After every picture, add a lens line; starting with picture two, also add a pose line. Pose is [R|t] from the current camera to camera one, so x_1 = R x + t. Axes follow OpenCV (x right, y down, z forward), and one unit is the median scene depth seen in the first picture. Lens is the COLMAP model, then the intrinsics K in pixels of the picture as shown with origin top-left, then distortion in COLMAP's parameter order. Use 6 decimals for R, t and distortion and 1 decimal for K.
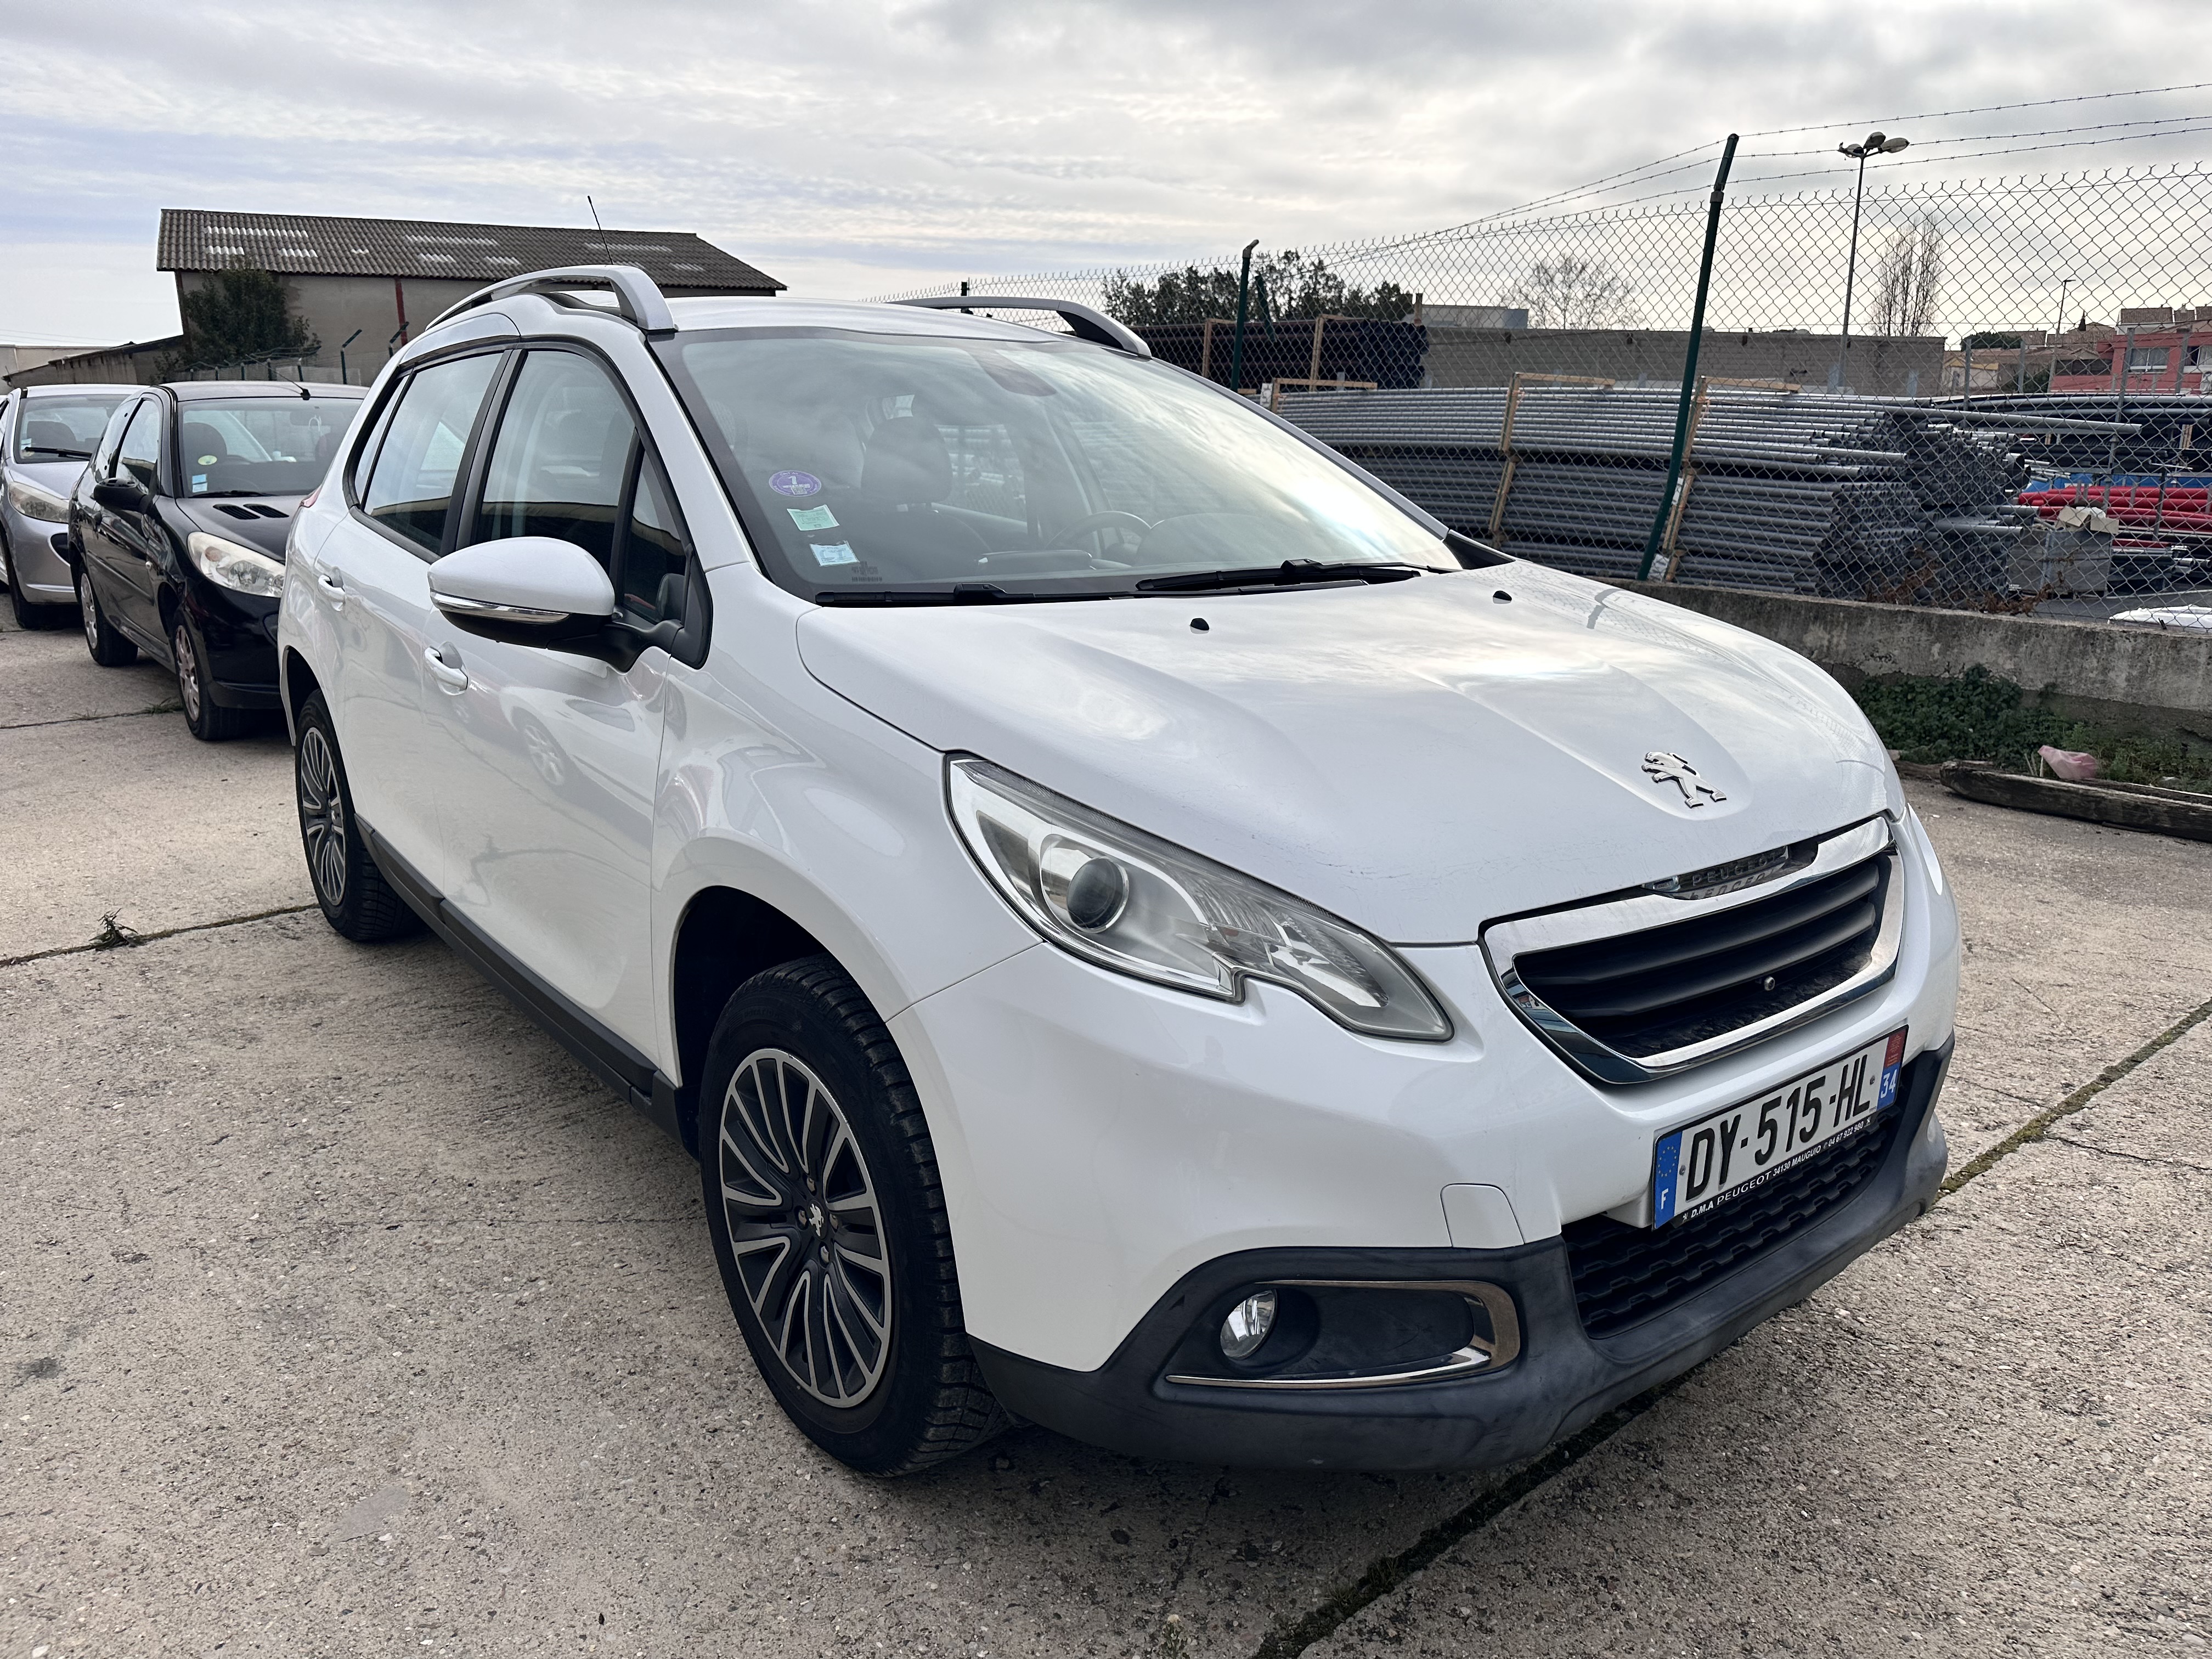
lens RADIAL K [[1512.5, 0, 1077.7], [0, 1512.5, 828.3], [0, 0, 1]] dist [0.047481, -0.052940]
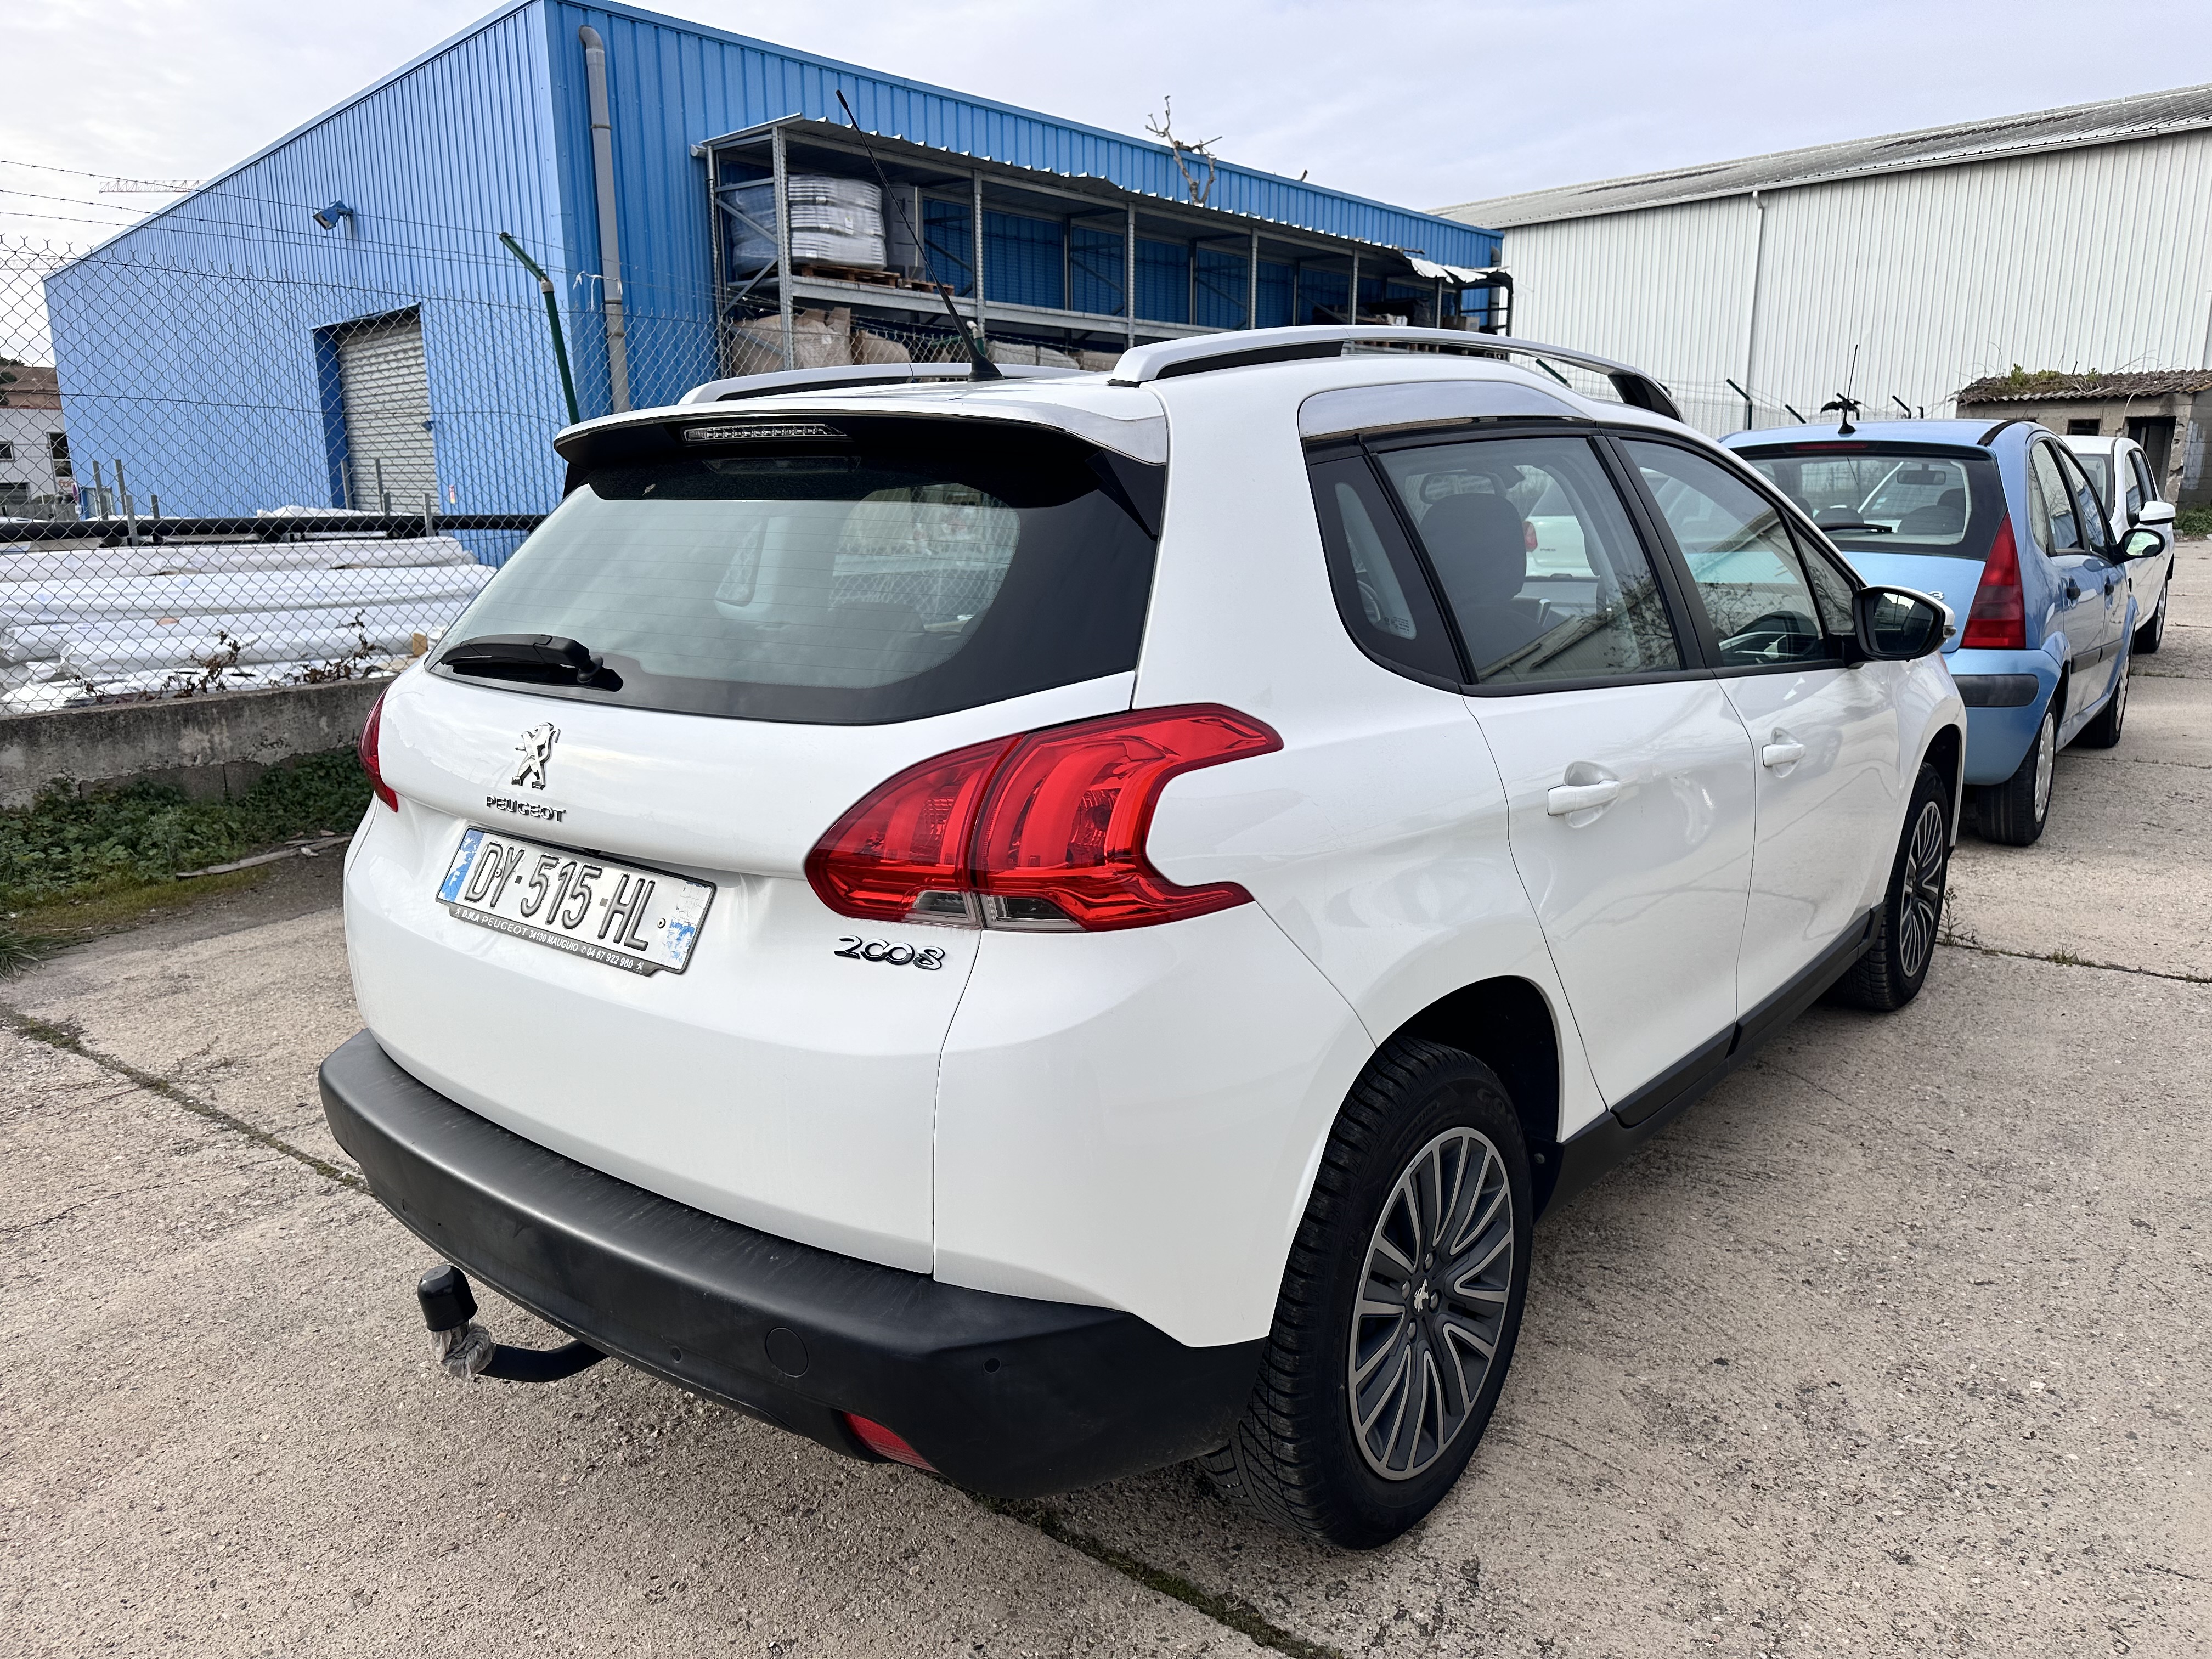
lens RADIAL K [[1652.6, 0, 1106.0], [0, 1652.6, 829.5], [0, 0, 1]] dist [-0.004360, -0.001283]
pose [[-0.248488, -0.203086, 0.947106, -1.104871], [0.263190, 0.926833, 0.267791, -0.377057], [-0.932194, 0.315812, -0.176856, 1.332598]]
